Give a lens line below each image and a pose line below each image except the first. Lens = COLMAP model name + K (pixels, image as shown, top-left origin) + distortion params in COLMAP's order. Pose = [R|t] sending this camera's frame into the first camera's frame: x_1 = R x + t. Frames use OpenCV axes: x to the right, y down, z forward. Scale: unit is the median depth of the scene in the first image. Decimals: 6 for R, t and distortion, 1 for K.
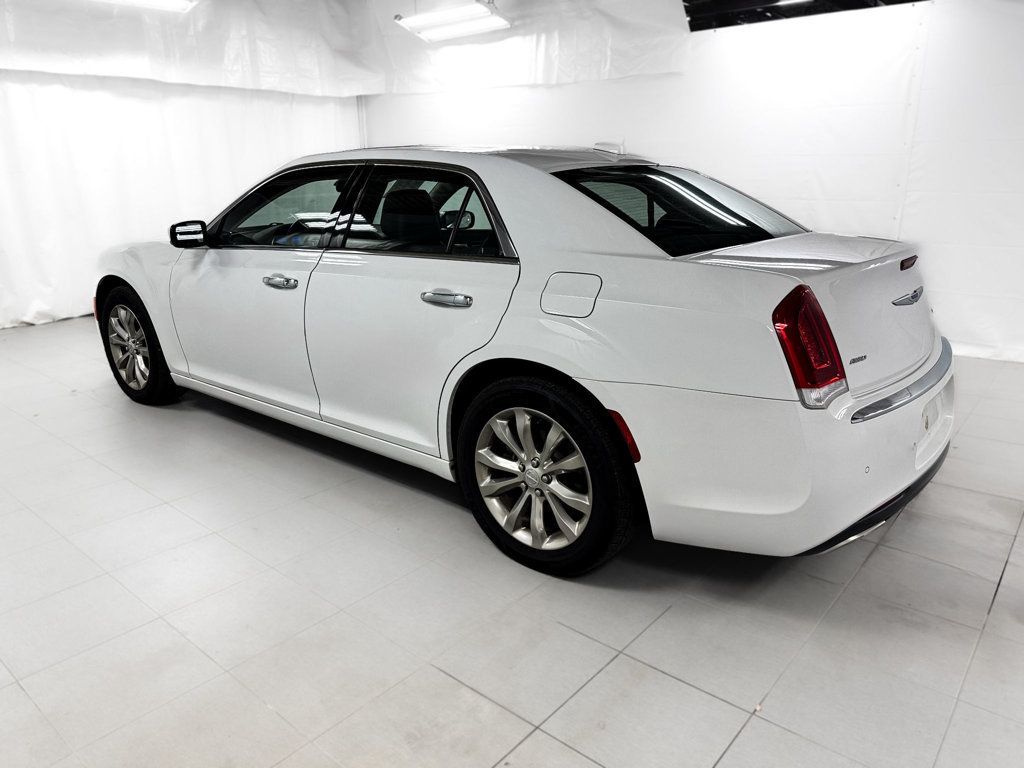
lens RADIAL K [[728.4, 0, 501.5], [0, 728.4, 384.4], [0, 0, 1]] dist [0.017056, -0.023522]
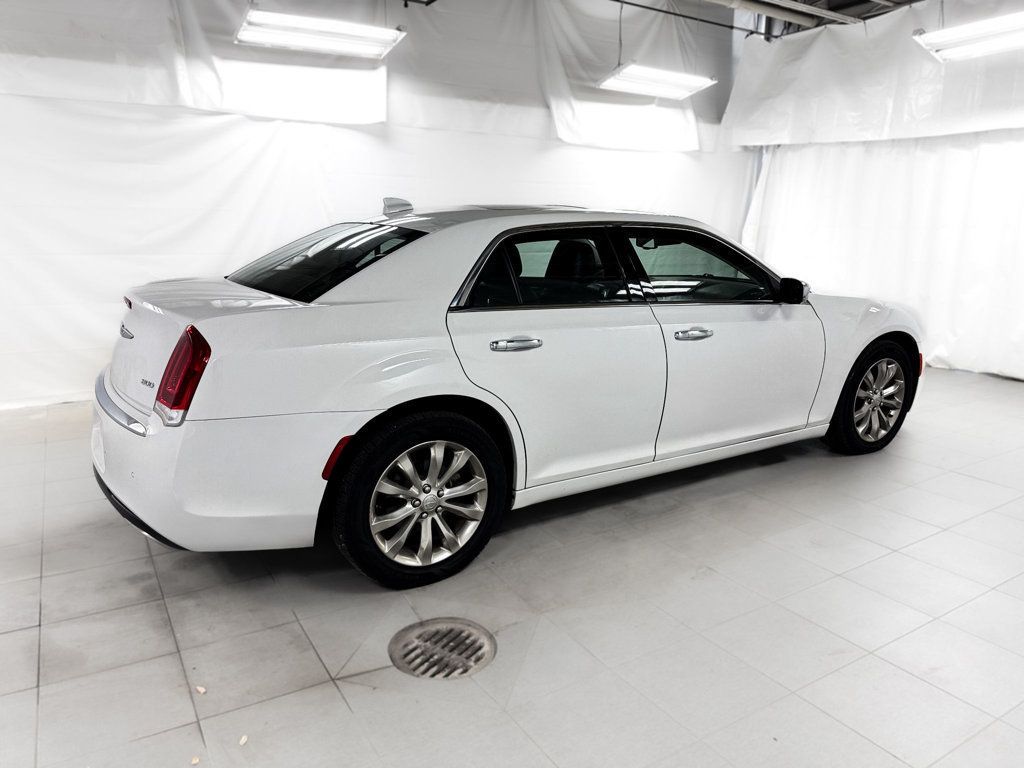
lens RADIAL K [[728.4, 0, 511.9], [0, 728.4, 382.7], [0, 0, 1]] dist [0.017056, -0.023522]
pose [[-0.302401, 0.210053, -0.929748, 0.545269], [-0.275310, 0.914595, 0.296175, -0.207479], [0.912556, 0.345532, -0.218745, 0.679889]]
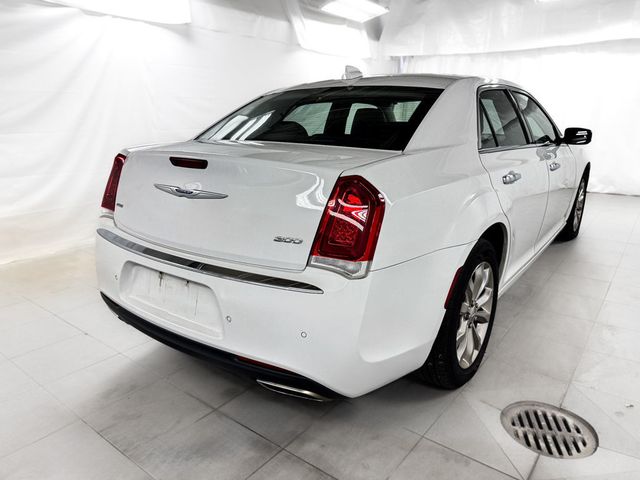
lens RADIAL K [[455.2, 0, 322.1], [0, 455.2, 239.1], [0, 0, 1]] dist [0.017056, -0.023522]
pose [[0.057389, 0.265826, -0.962311, 0.471219], [-0.272532, 0.931462, 0.241051, -0.103097], [0.960434, 0.248427, 0.125901, 0.412600]]
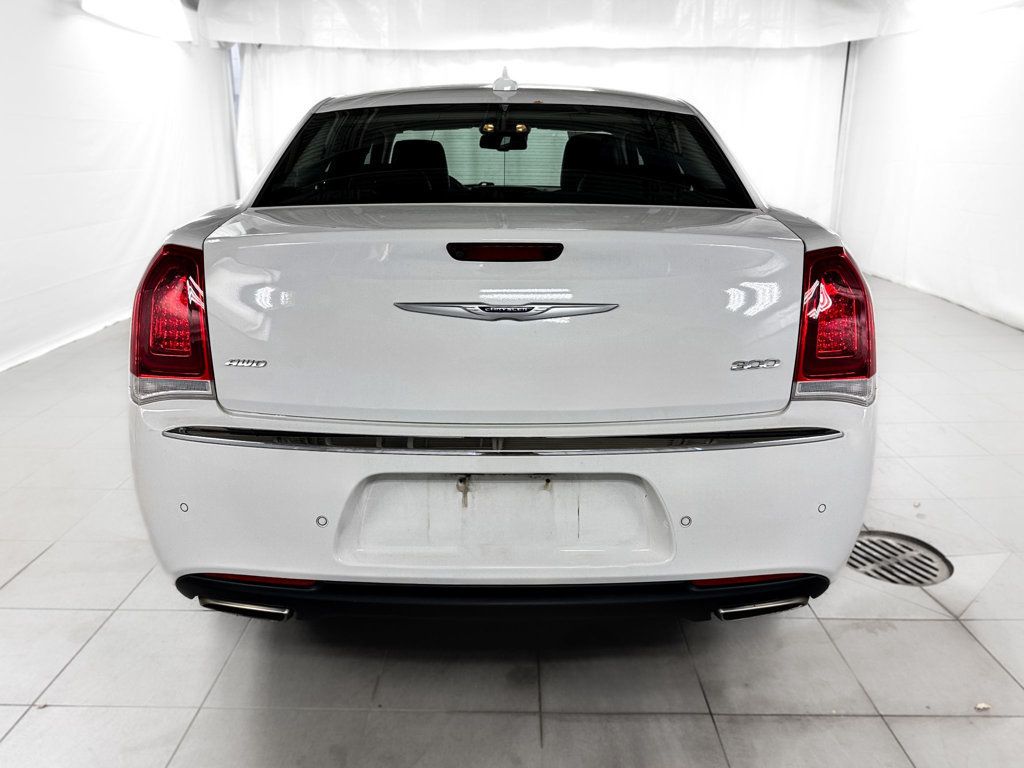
lens RADIAL K [[774.7, 0, 512.8], [0, 774.7, 380.1], [0, 0, 1]] dist [0.013907, -0.004505]
pose [[0.646772, 0.221180, -0.729908, 0.375754], [-0.214064, 0.971201, 0.104616, -0.047167], [0.732026, 0.088585, 0.675493, 0.213247]]
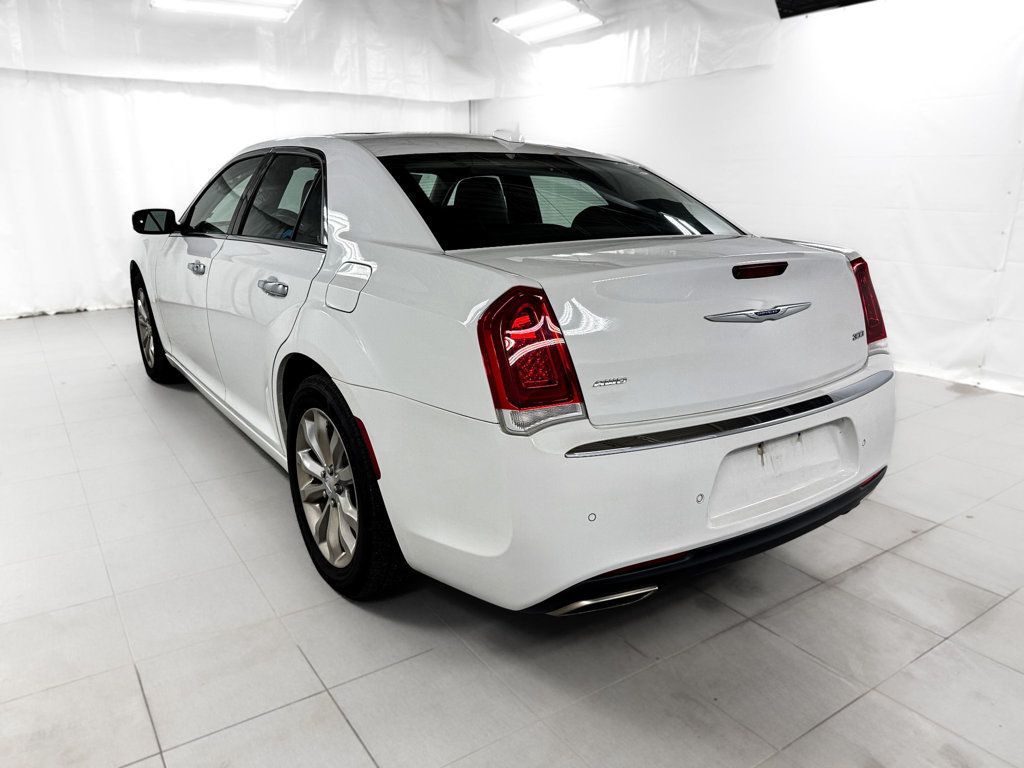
lens RADIAL K [[728.4, 0, 507.9], [0, 728.4, 385.0], [0, 0, 1]] dist [0.017056, -0.023522]
pose [[0.965164, 0.081487, -0.248631, 0.180303], [-0.085244, 0.996351, -0.004363, -0.005218], [0.247368, 0.025405, 0.968588, 0.060327]]
